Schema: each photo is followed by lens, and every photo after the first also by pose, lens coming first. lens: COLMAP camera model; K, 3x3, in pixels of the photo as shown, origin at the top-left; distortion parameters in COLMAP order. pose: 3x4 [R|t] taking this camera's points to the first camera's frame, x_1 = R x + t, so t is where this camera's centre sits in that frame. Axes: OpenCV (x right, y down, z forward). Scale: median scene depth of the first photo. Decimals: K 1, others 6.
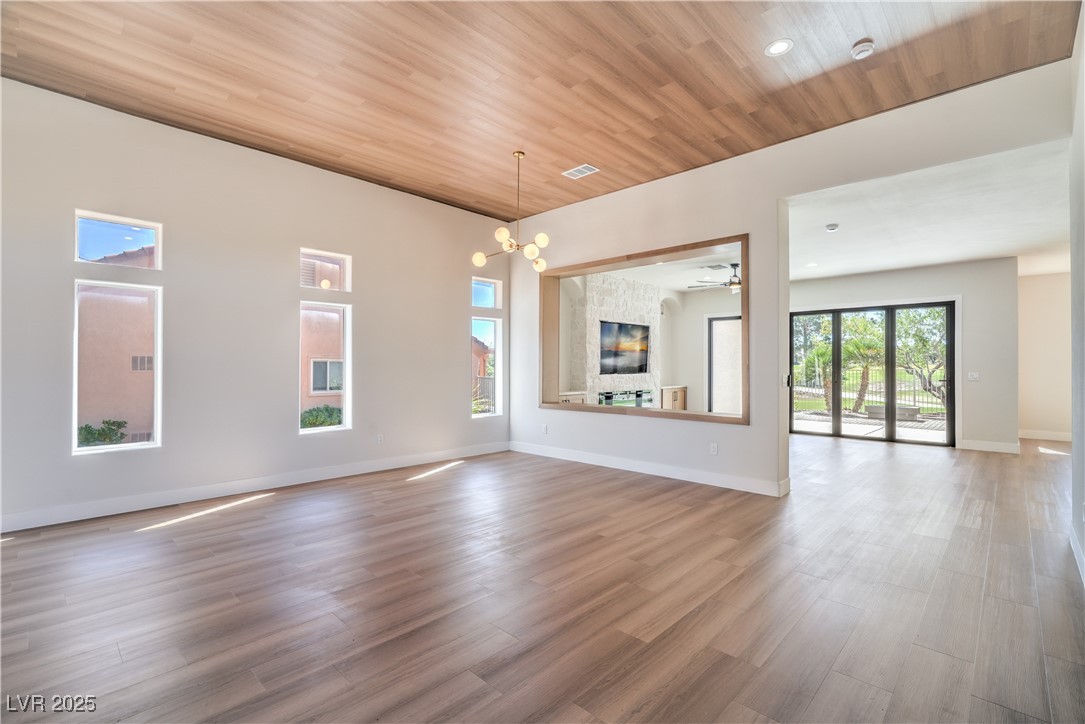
lens RADIAL K [[490.1, 0, 546.6], [0, 490.1, 365.1], [0, 0, 1]] dist [-0.000155, 0.000047]
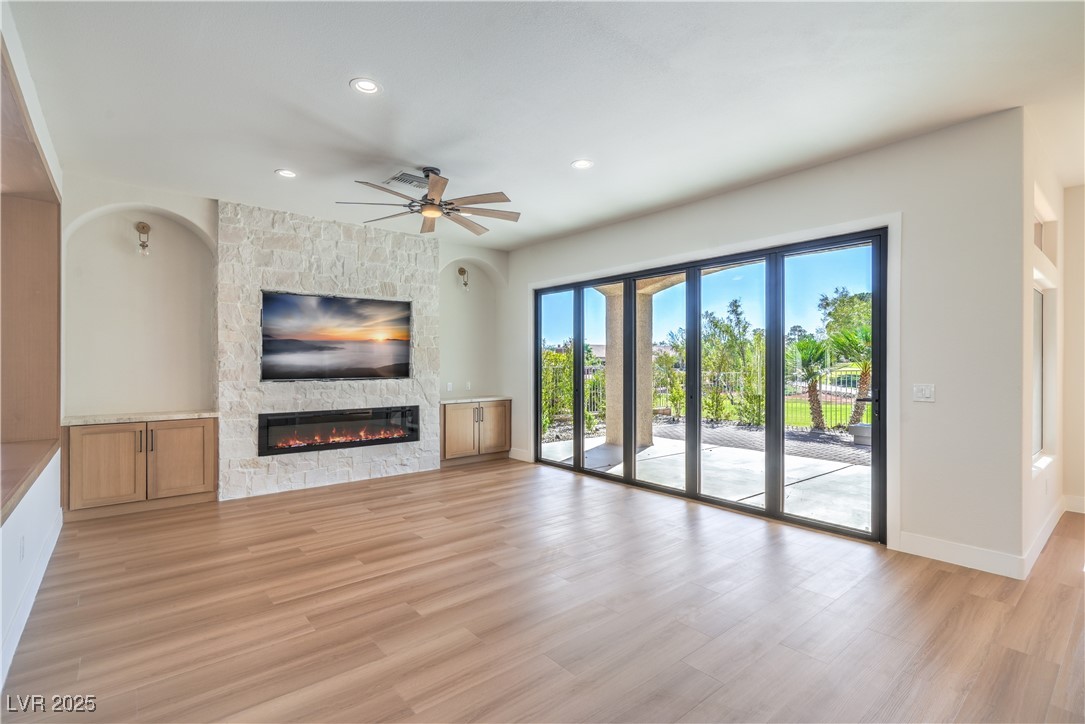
lens RADIAL K [[505.2, 0, 541.9], [0, 505.2, 365.0], [0, 0, 1]] dist [-0.000768, 0.000031]
pose [[0.993475, -0.001475, -0.114038, 0.557183], [0.002084, 0.999984, 0.005218, -0.004326], [0.114028, -0.005422, 0.993463, 0.485007]]
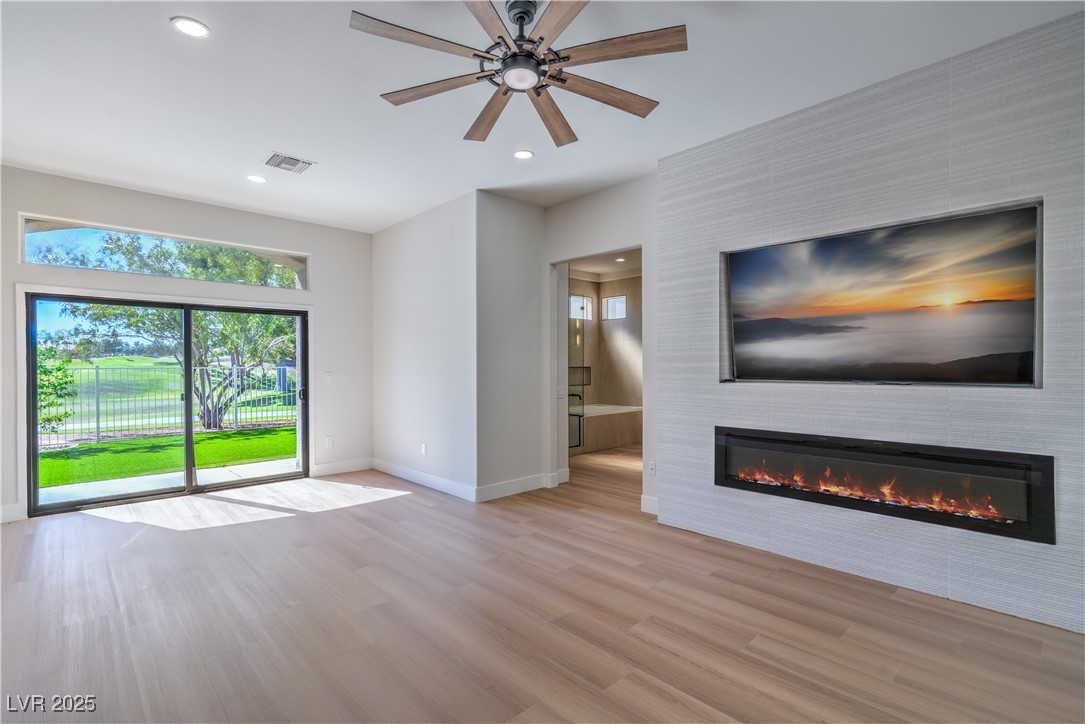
lens RADIAL K [[499.7, 0, 537.9], [0, 499.7, 376.8], [0, 0, 1]] dist [-0.003806, -0.000353]
pose [[-0.028942, 0.019555, -0.999390, 0.589309], [0.002324, 0.999807, 0.019495, 0.006400], [0.999578, -0.001758, -0.028982, 0.934326]]
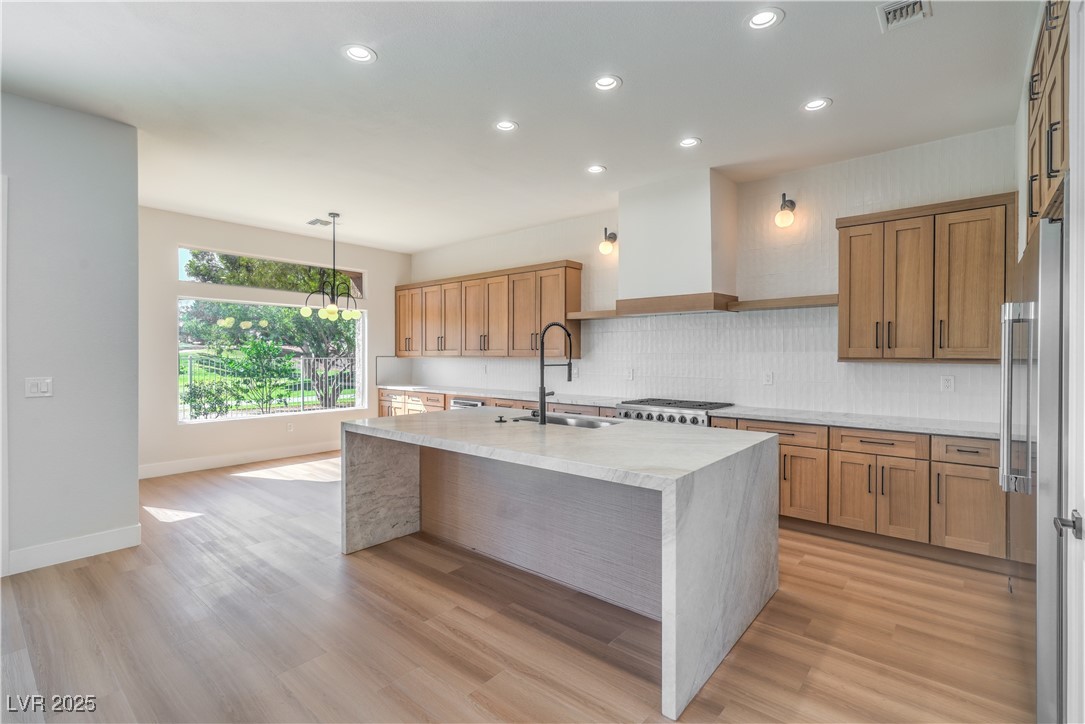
lens RADIAL K [[499.2, 0, 539.8], [0, 499.2, 357.3], [0, 0, 1]] dist [-0.000908, 0.000034]
pose [[-0.053601, -0.005865, 0.998545, 0.424409], [-0.005270, 0.999970, 0.005590, -0.004919], [-0.998549, -0.004963, -0.053631, 0.585578]]
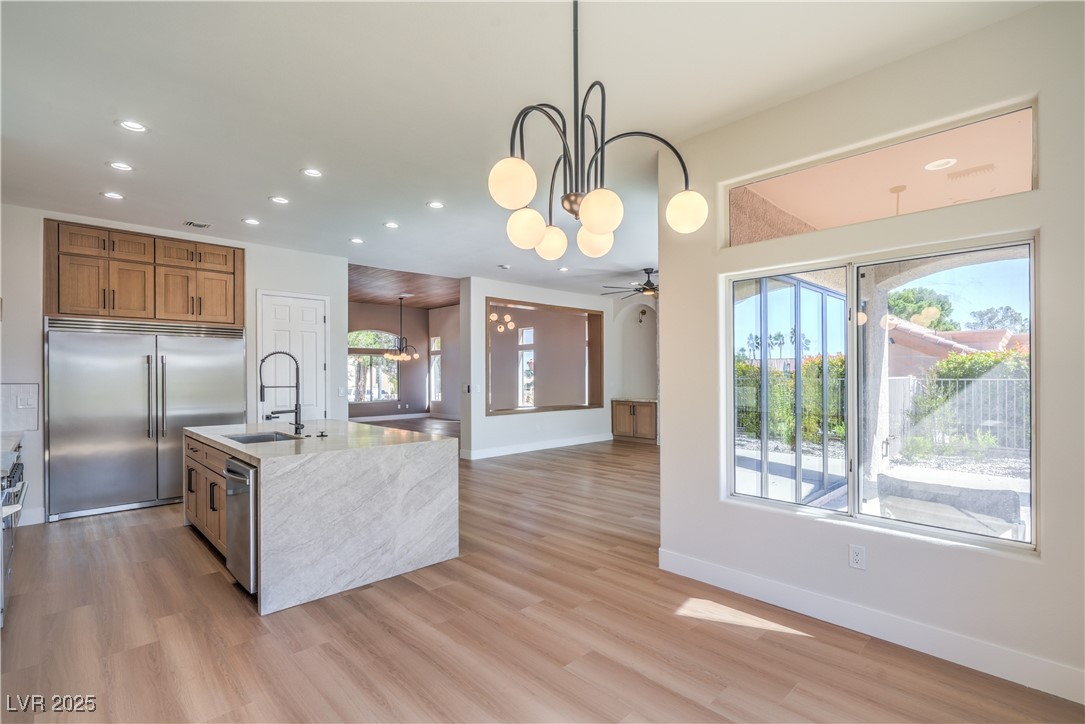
lens RADIAL K [[505.4, 0, 544.5], [0, 505.4, 374.7], [0, 0, 1]] dist [0.001595, 0.000319]
pose [[-0.046749, -0.000955, -0.998906, 1.337552], [0.008938, 0.999959, -0.001374, -0.005995], [0.998867, -0.008993, -0.046738, 0.839405]]
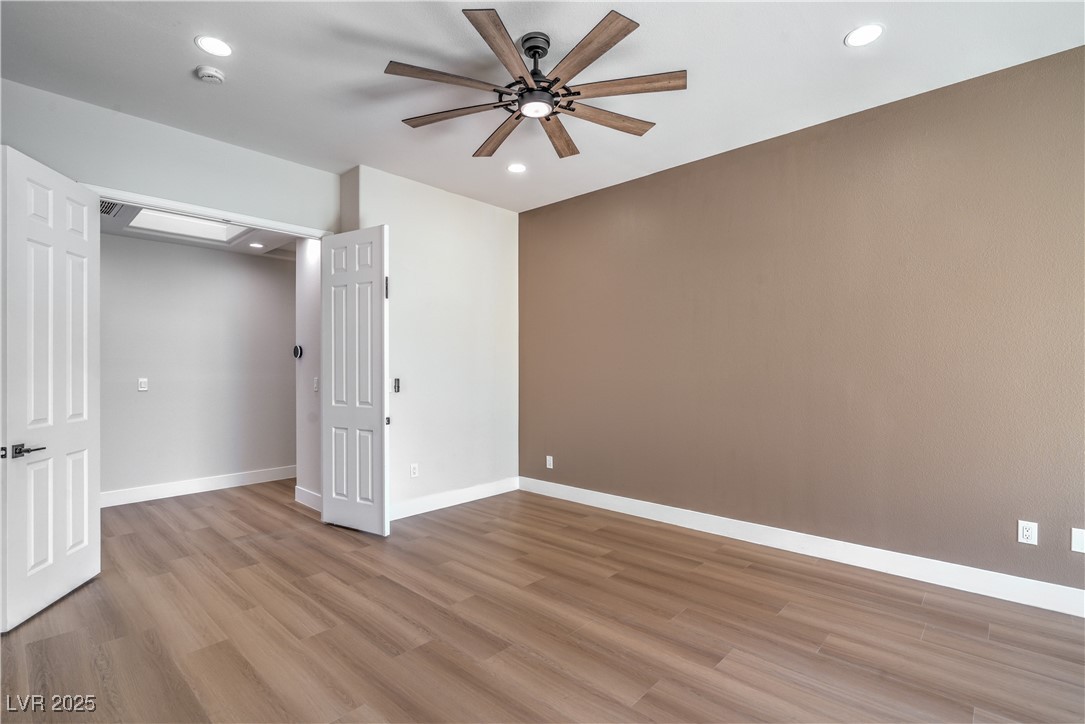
lens RADIAL K [[503.1, 0, 543.5], [0, 503.1, 365.2], [0, 0, 1]] dist [-0.001812, 0.000285]
pose [[-0.041968, 0.004118, 0.999110, -0.022693], [0.003551, 0.999986, -0.003973, 0.003896], [-0.999113, 0.003381, -0.041982, 0.925702]]
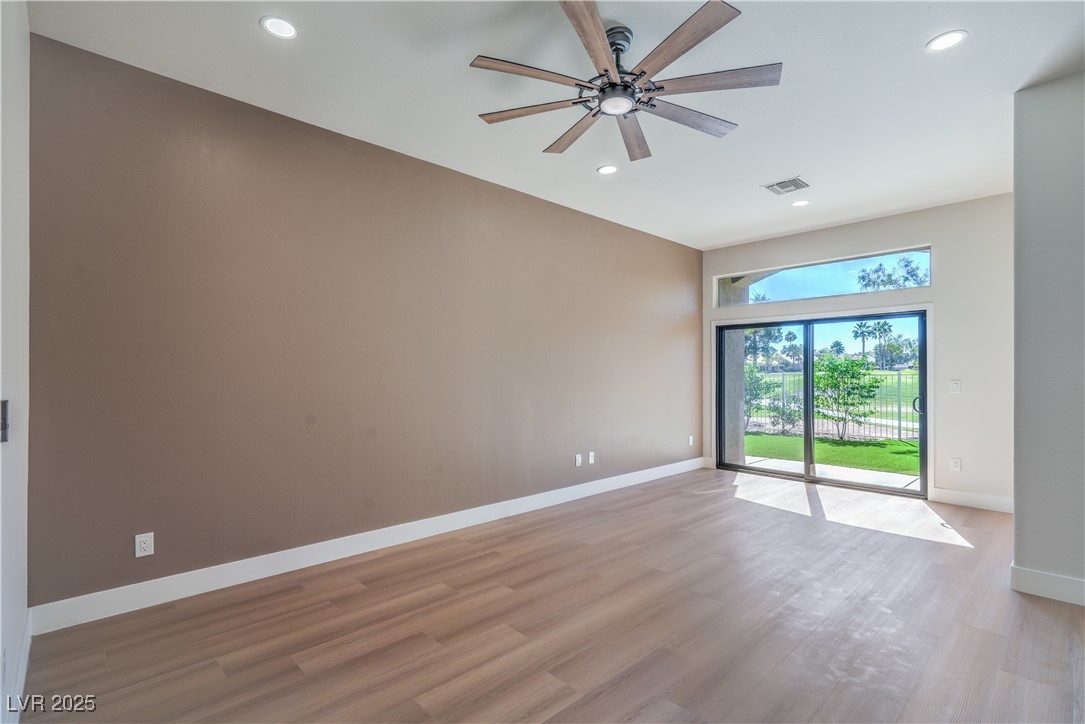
lens RADIAL K [[500.6, 0, 543.3], [0, 500.6, 368.2], [0, 0, 1]] dist [-0.000476, 0.000225]
pose [[-0.999414, -0.000596, 0.034211, 0.334929], [-0.000948, 0.999947, -0.010288, 0.006254], [-0.034203, -0.010314, -0.999362, 1.232302]]
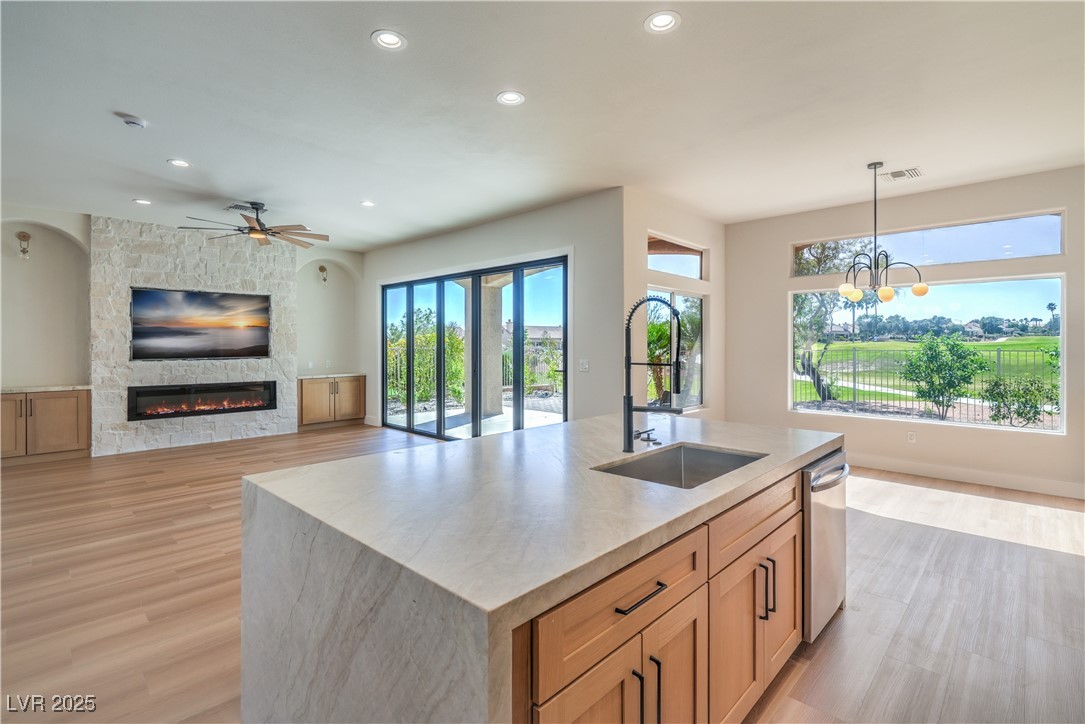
lens RADIAL K [[506.5, 0, 540.8], [0, 506.5, 345.6], [0, 0, 1]] dist [0.000146, 0.000182]
pose [[0.999977, -0.002197, -0.006353, 0.784957], [0.002233, 0.999982, 0.005595, -0.007527], [0.006340, -0.005609, 0.999964, 0.284970]]
